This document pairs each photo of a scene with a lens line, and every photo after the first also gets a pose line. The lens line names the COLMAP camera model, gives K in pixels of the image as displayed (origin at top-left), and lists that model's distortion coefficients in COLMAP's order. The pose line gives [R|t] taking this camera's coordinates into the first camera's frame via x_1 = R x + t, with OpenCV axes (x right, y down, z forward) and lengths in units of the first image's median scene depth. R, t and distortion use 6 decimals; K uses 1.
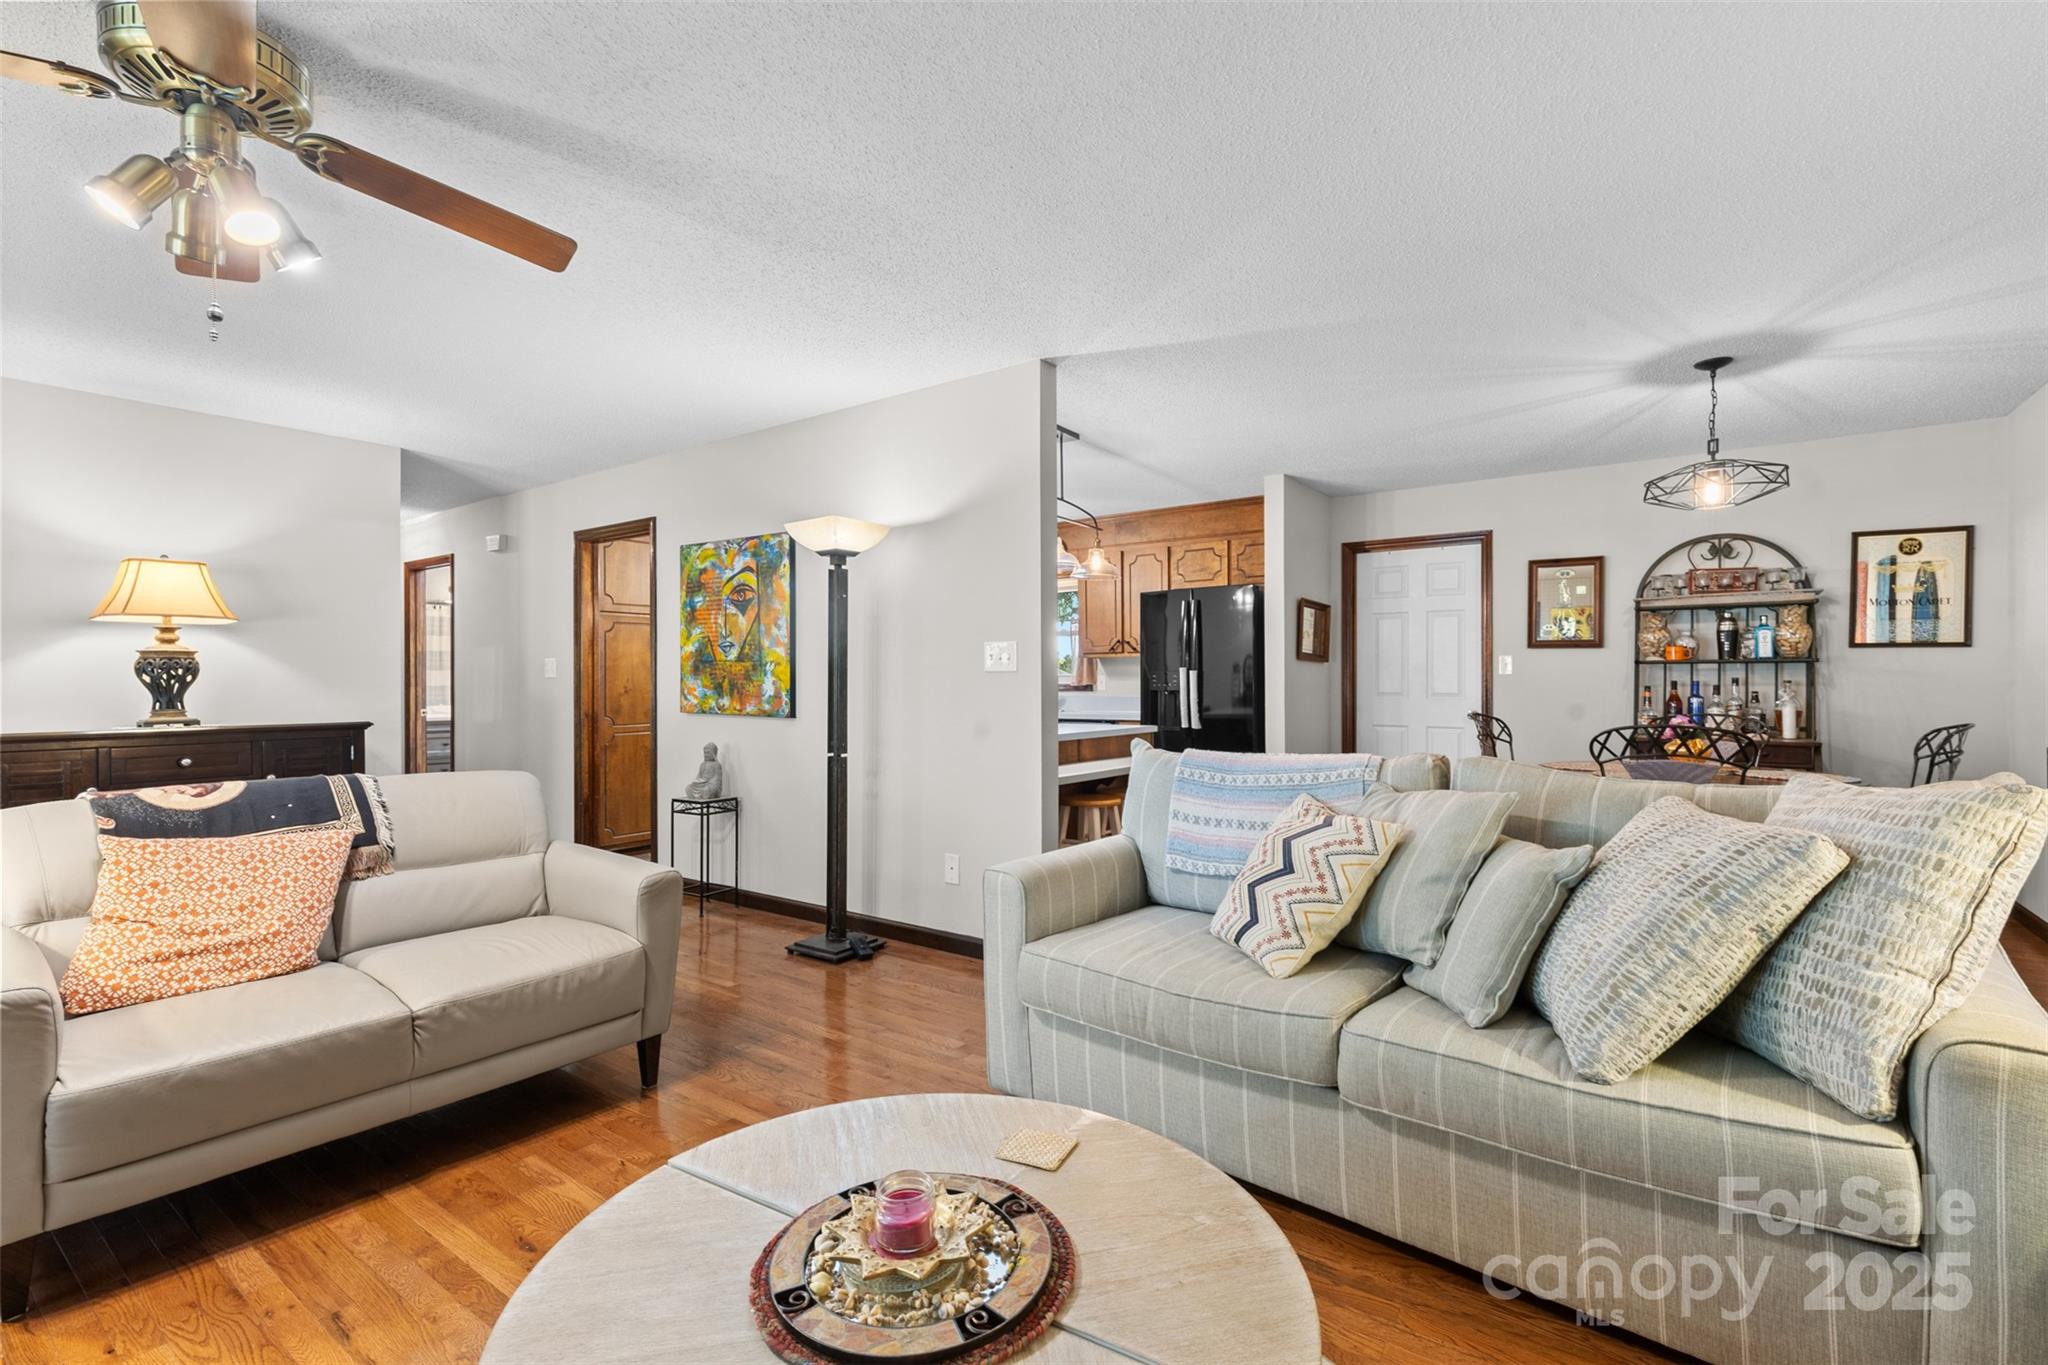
lens RADIAL K [[926.7, 0, 1026.4], [0, 926.7, 675.7], [0, 0, 1]] dist [0.002101, 0.000137]
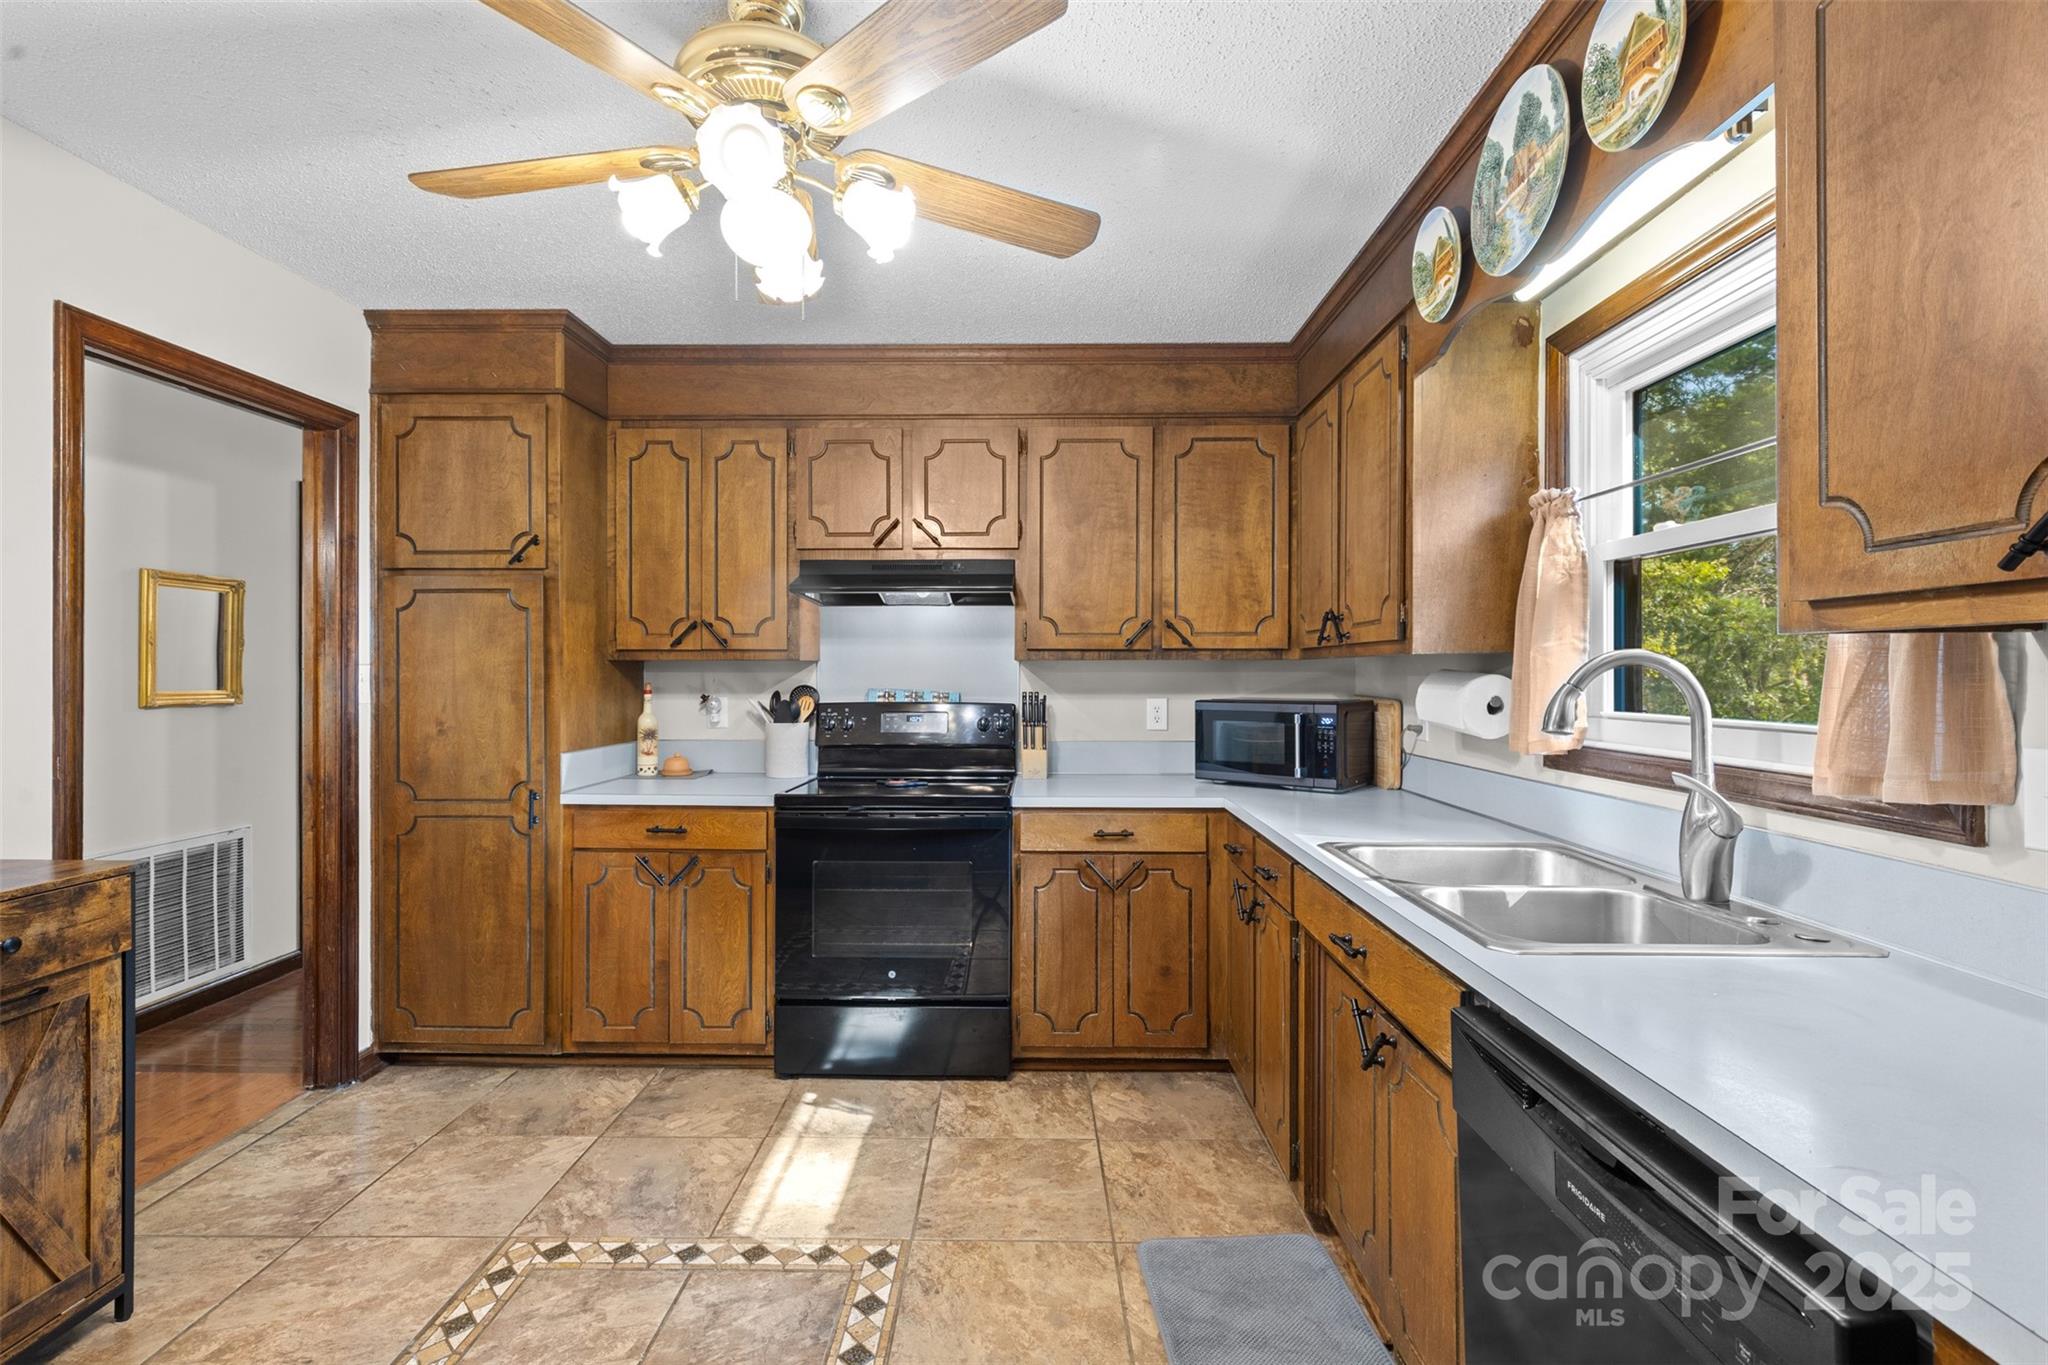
lens RADIAL K [[916.6, 0, 1005.7], [0, 916.6, 675.3], [0, 0, 1]] dist [0.002063, 0.000006]
pose [[0.566523, 0.006277, -0.824022, 0.169905], [0.000940, 0.999965, 0.008263, -0.021291], [0.824046, -0.005456, 0.566497, 1.275209]]
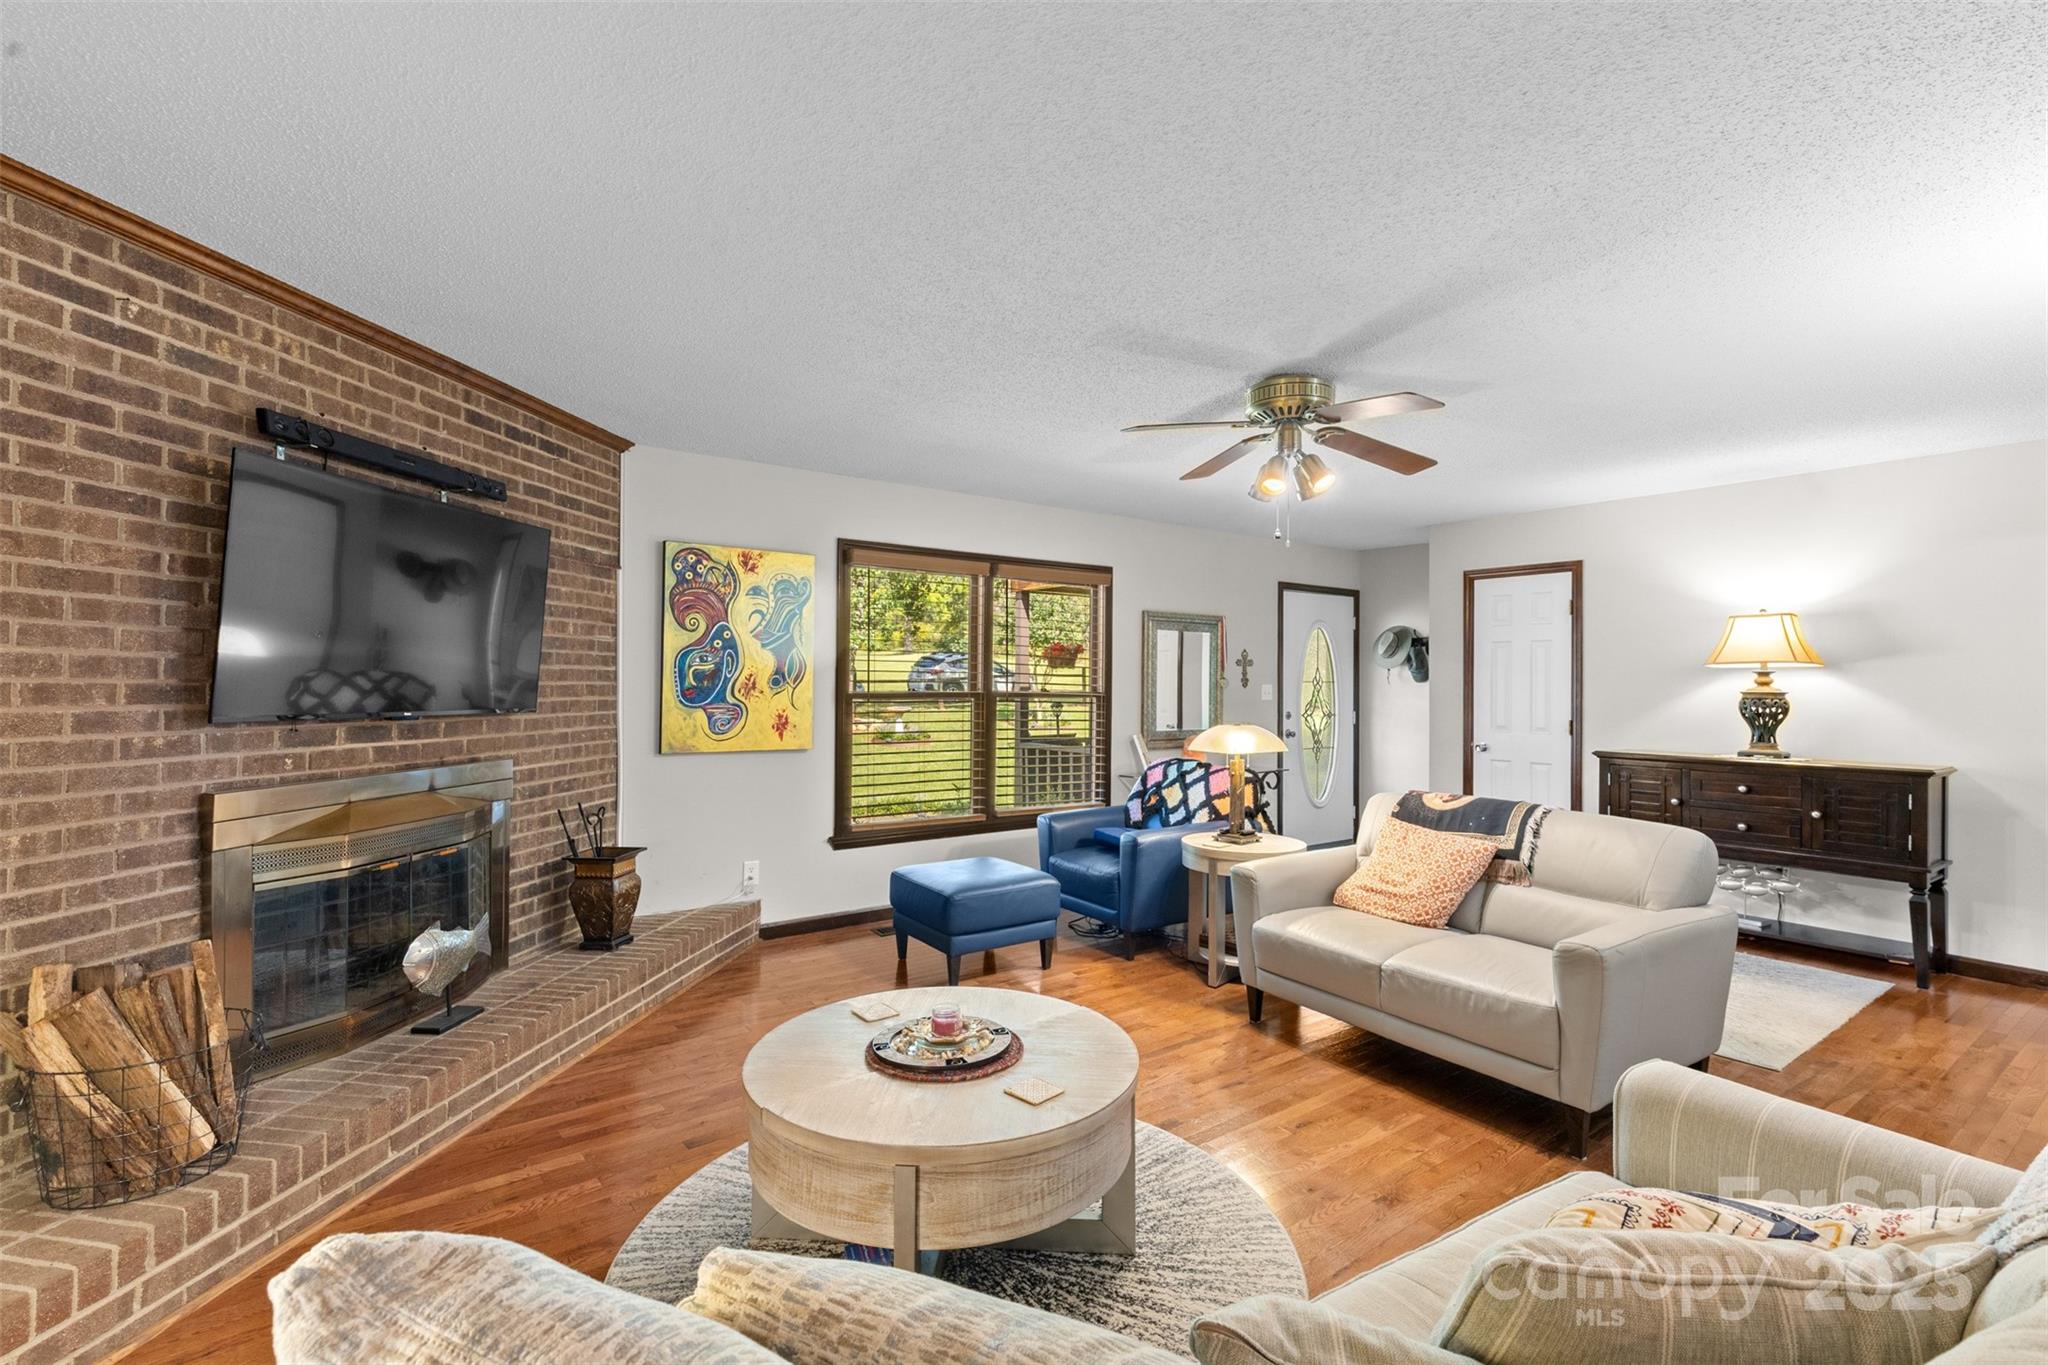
lens RADIAL K [[919.2, 0, 1019.2], [0, 919.2, 682.2], [0, 0, 1]] dist [0.004169, 0.000199]
pose [[-0.301828, 0.000946, -0.953362, 0.401322], [0.001709, 0.999998, 0.000452, -0.036794], [0.953361, -0.001493, -0.301829, 0.411771]]
